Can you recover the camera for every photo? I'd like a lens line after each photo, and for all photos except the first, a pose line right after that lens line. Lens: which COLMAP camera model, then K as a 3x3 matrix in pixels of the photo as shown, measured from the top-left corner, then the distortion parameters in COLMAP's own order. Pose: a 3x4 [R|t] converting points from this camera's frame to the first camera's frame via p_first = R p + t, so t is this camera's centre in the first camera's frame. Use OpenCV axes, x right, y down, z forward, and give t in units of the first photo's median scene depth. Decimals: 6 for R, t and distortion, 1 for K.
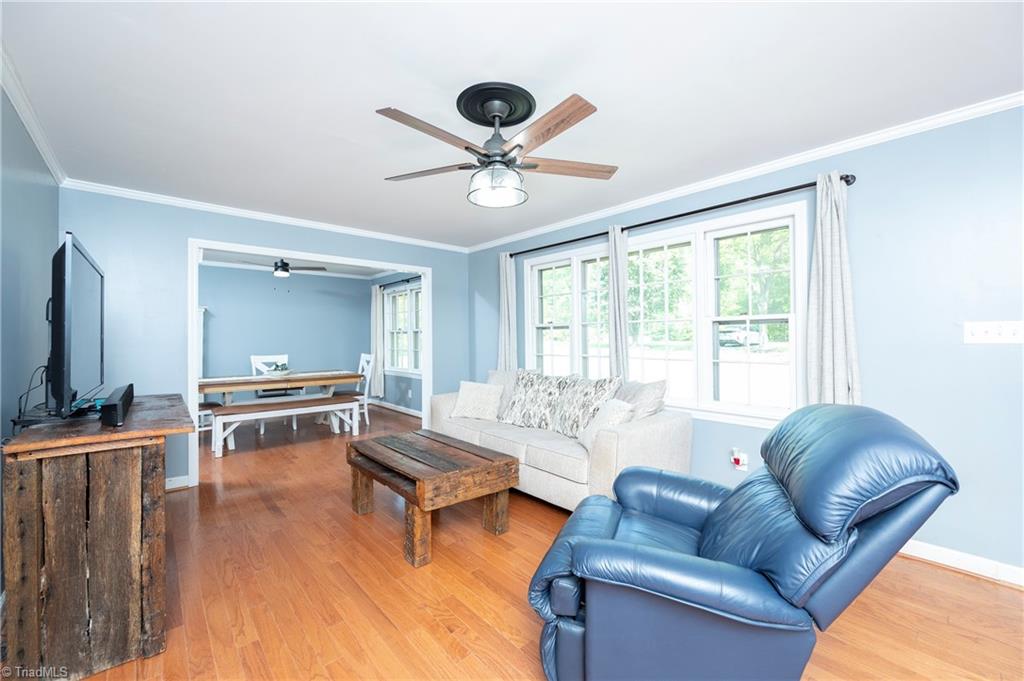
lens RADIAL K [[407.7, 0, 516.1], [0, 407.7, 336.5], [0, 0, 1]] dist [-0.034456, -0.000333]
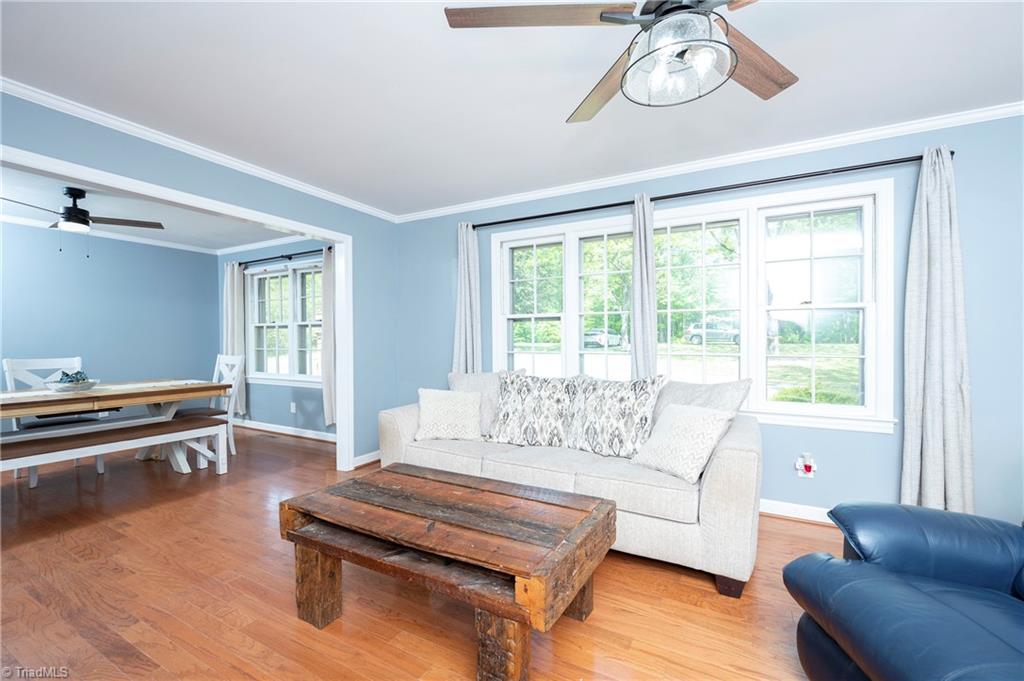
lens RADIAL K [[410.5, 0, 514.8], [0, 410.5, 336.7], [0, 0, 1]] dist [-0.002755, -0.009027]
pose [[0.938490, -0.003867, 0.345284, -0.249904], [0.001337, 0.999970, 0.007566, 0.008904], [-0.345303, -0.006639, 0.938468, 0.259808]]
